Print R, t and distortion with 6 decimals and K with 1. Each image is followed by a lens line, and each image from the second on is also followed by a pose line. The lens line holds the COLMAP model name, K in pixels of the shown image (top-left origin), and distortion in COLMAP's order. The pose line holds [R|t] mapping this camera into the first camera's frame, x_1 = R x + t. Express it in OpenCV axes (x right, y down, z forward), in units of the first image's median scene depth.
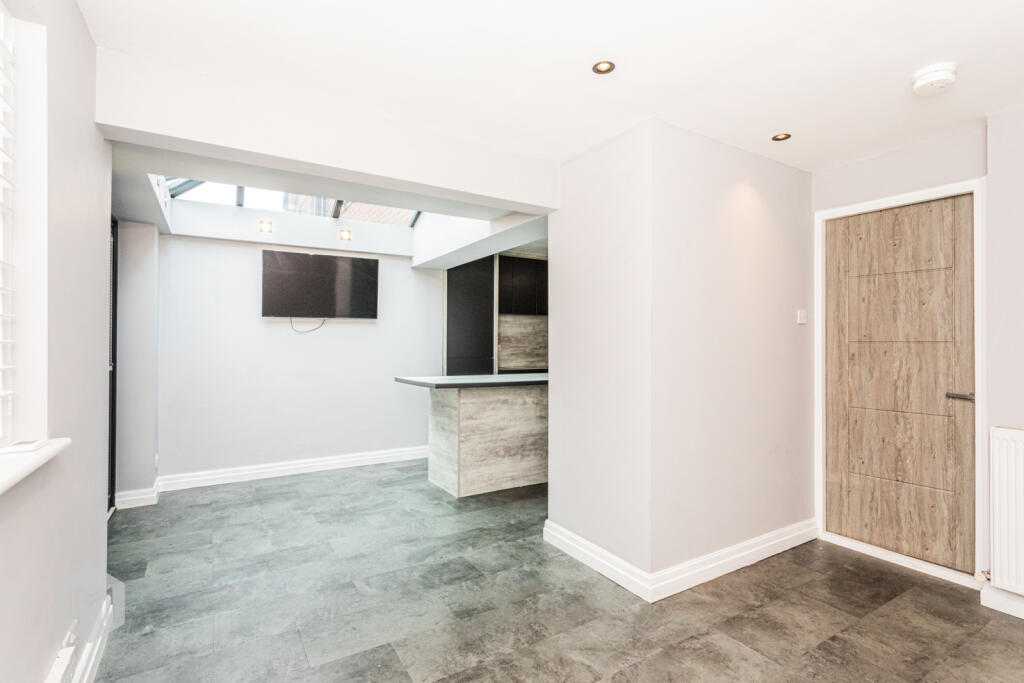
lens RADIAL K [[486.1, 0, 517.0], [0, 486.1, 342.1], [0, 0, 1]] dist [0.001665, 0.000230]
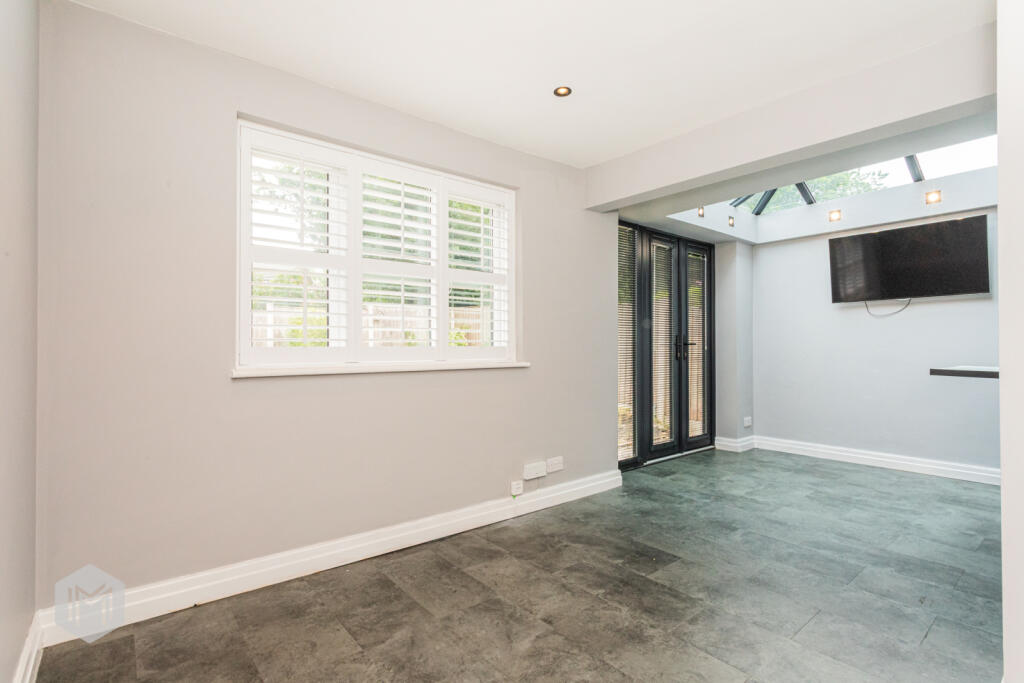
lens RADIAL K [[486.1, 0, 517.8], [0, 486.1, 338.4], [0, 0, 1]] dist [0.001665, 0.000230]
pose [[0.137880, -0.021794, -0.990209, 0.608791], [0.007748, 0.999751, -0.020925, 0.058983], [0.990419, -0.004787, 0.138015, 0.284260]]
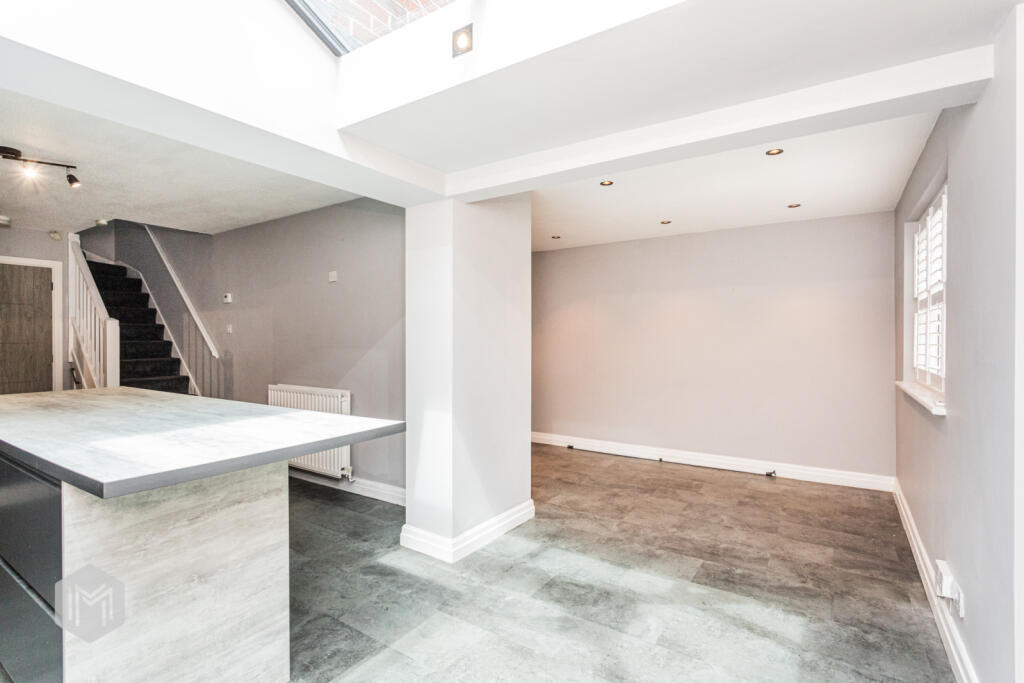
lens RADIAL K [[486.1, 0, 506.0], [0, 486.1, 343.2], [0, 0, 1]] dist [0.001665, 0.000230]
pose [[-0.402244, -0.016647, 0.915381, -0.819102], [-0.010719, 0.999852, 0.013473, -0.011008], [-0.915470, -0.004393, -0.402363, 1.314045]]
